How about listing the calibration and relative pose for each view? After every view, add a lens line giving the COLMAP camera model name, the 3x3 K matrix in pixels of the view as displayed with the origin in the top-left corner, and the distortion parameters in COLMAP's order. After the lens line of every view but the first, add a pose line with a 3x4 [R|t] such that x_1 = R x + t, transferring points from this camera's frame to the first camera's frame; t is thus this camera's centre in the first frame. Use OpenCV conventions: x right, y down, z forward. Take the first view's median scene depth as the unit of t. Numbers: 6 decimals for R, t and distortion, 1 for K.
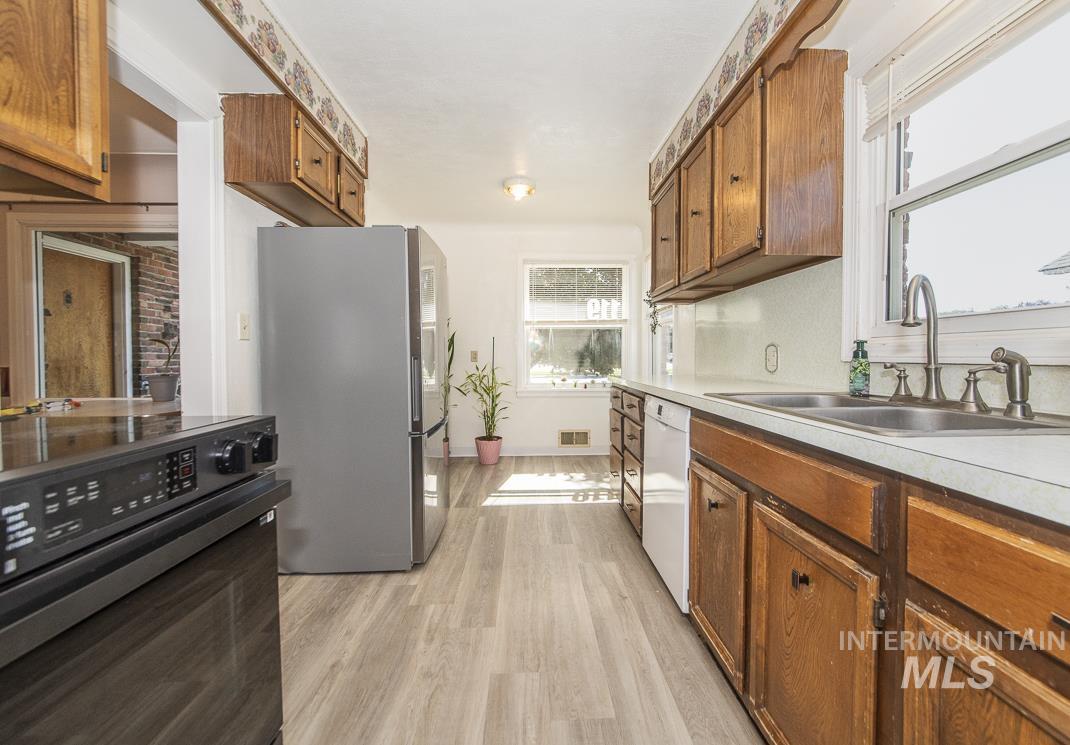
lens RADIAL K [[466.2, 0, 532.5], [0, 466.2, 368.5], [0, 0, 1]] dist [0.000833, 0.000030]
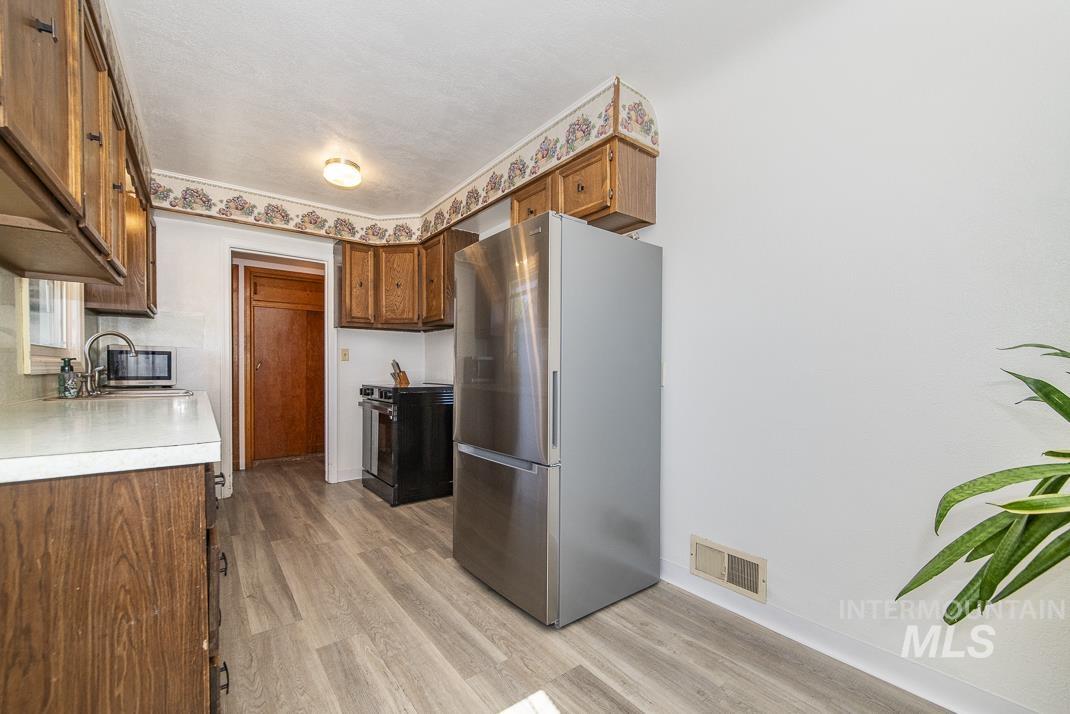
lens RADIAL K [[430.5, 0, 510.2], [0, 430.5, 376.0], [0, 0, 1]] dist [-0.011764, 0.000945]
pose [[-0.816842, 0.009330, -0.576786, 0.189730], [-0.018716, 0.998914, 0.042665, -0.046029], [0.576557, 0.045646, -0.815781, 1.491595]]
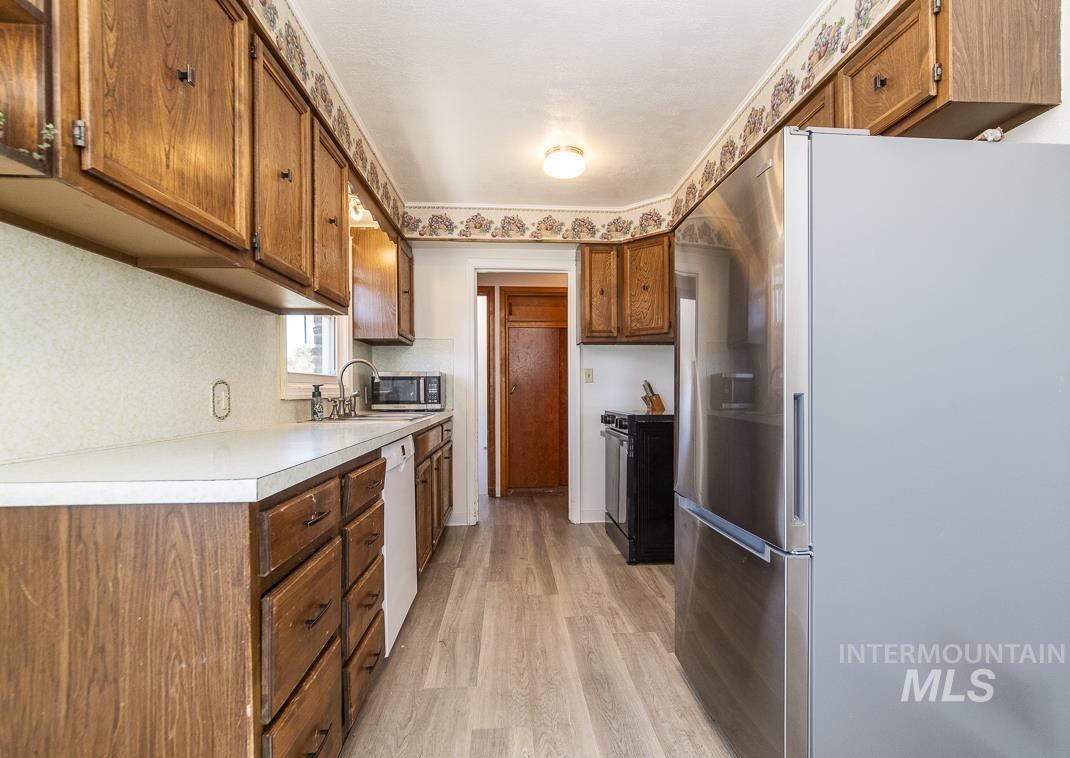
lens RADIAL K [[505.5, 0, 540.3], [0, 505.5, 393.6], [0, 0, 1]] dist [-0.006010, -0.002227]
pose [[-0.998558, 0.008756, -0.052967, 0.030190], [0.006961, 0.999398, 0.033984, -0.044227], [0.053233, 0.033566, -0.998018, 1.443627]]
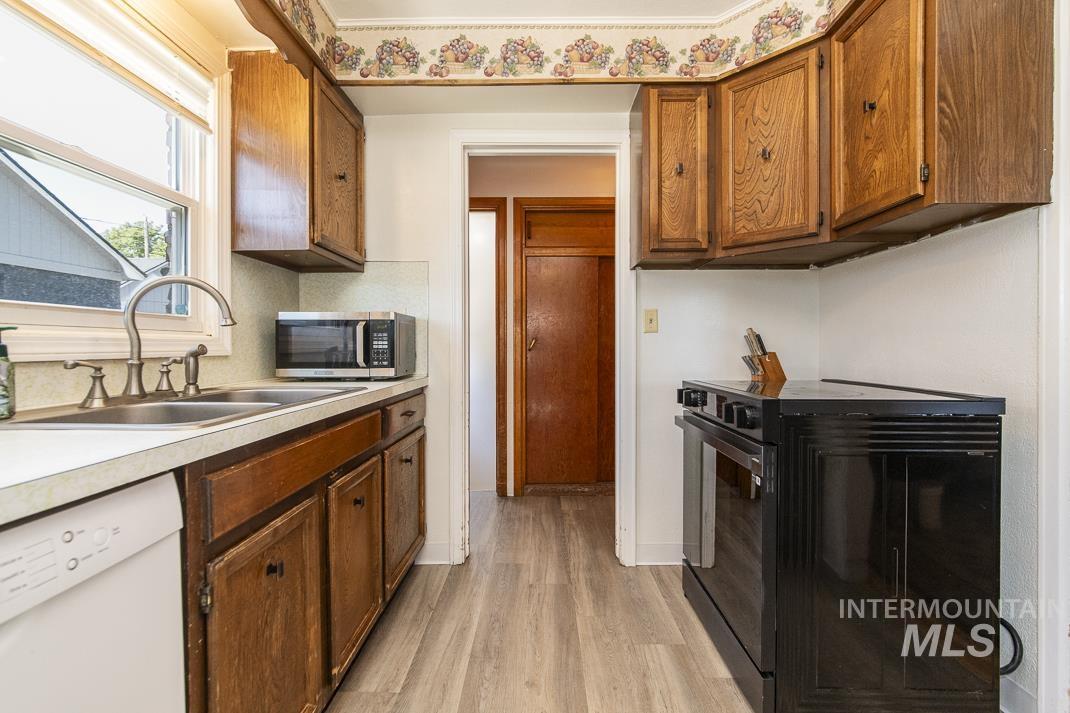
lens RADIAL K [[488.1, 0, 531.7], [0, 488.1, 351.0], [0, 0, 1]] dist [0.004984, -0.000074]
pose [[-0.999447, 0.005235, 0.032838, -0.007764], [0.006433, 0.999314, 0.036468, -0.025741], [-0.032625, 0.036660, -0.998795, 0.858042]]
